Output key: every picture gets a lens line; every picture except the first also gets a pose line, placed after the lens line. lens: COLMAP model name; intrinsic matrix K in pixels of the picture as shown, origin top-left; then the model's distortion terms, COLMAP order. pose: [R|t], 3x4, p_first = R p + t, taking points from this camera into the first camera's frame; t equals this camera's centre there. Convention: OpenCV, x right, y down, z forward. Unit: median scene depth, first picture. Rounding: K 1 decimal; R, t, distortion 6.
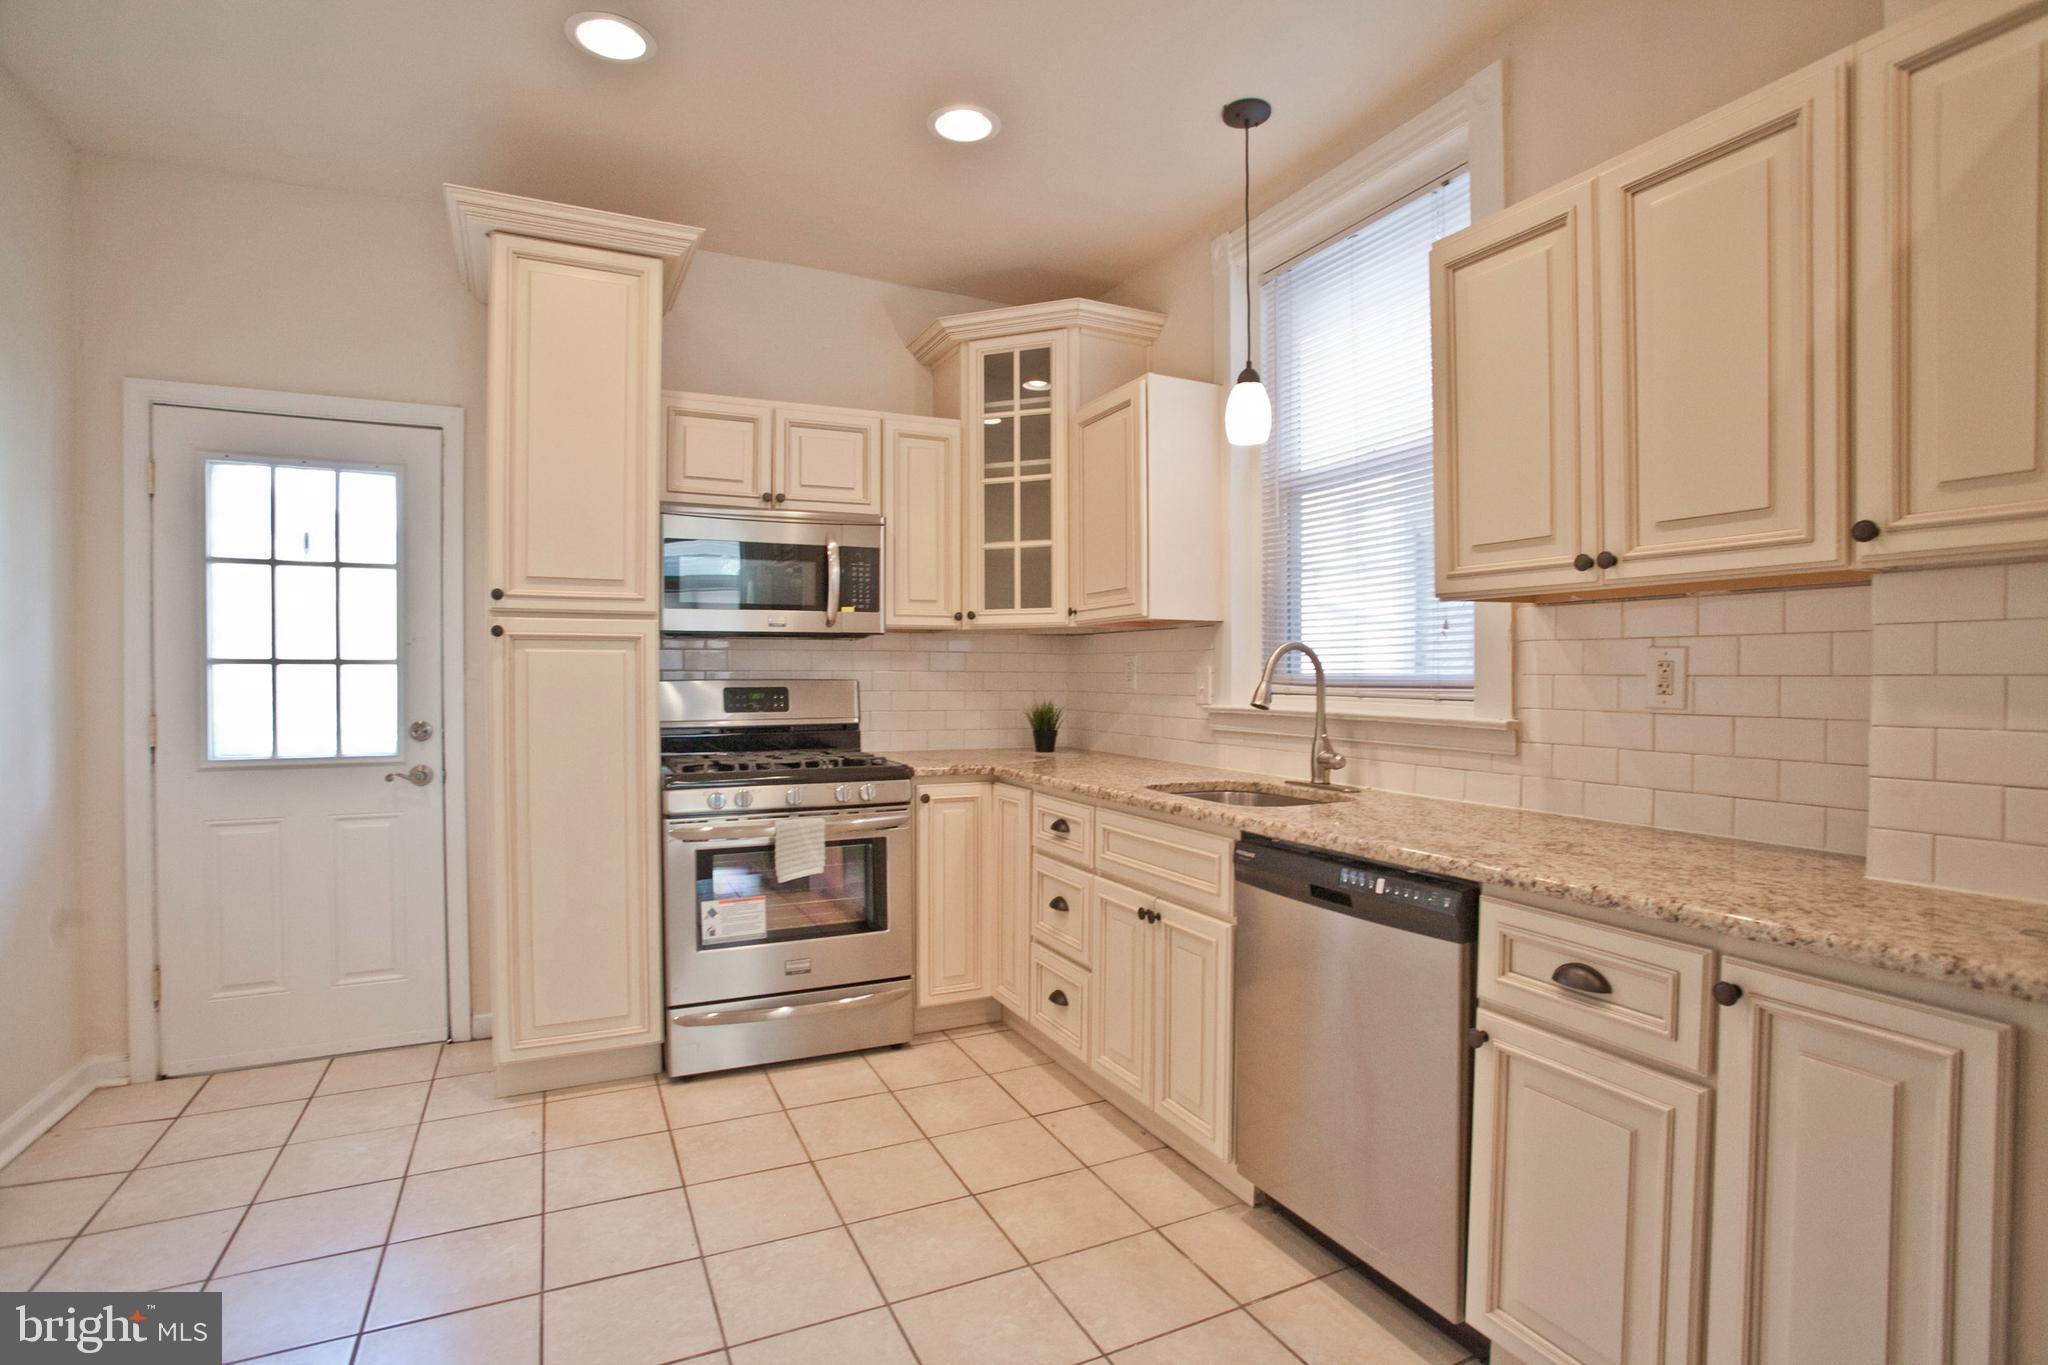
lens RADIAL K [[998.1, 0, 1024.0], [0, 998.1, 688.2], [0, 0, 1]] dist [-0.075399, 0.034501]
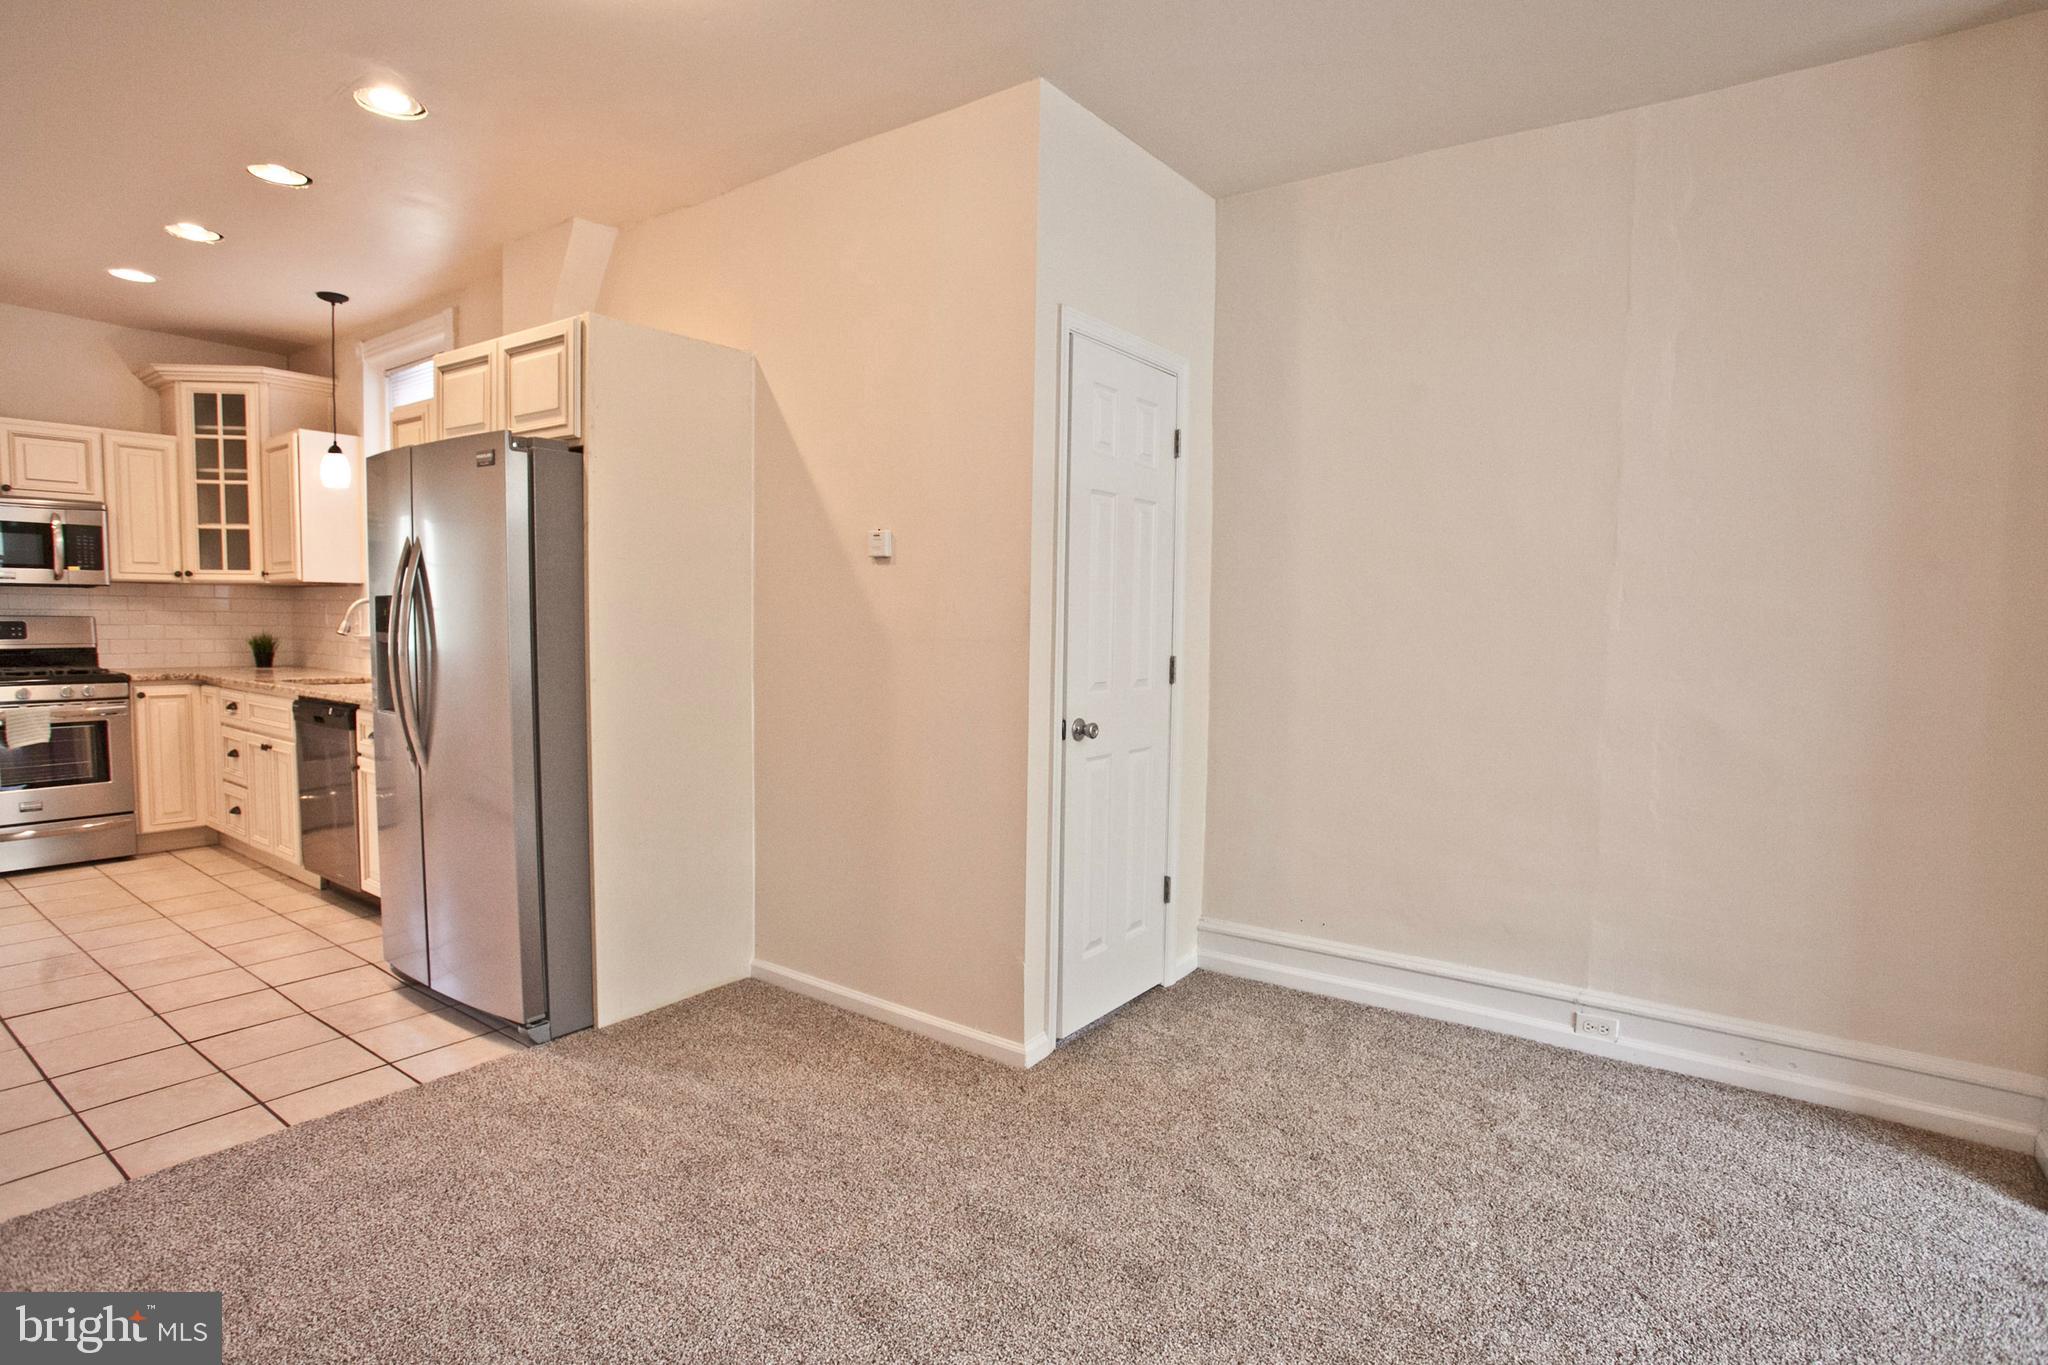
lens RADIAL K [[1044.5, 0, 1050.7], [0, 1044.5, 687.6], [0, 0, 1]] dist [-0.067014, 0.026676]
pose [[0.878221, -0.020252, 0.477827, 0.428361], [-0.007858, 0.998357, 0.056757, 0.000762], [-0.478191, -0.053600, 0.876619, -1.120501]]
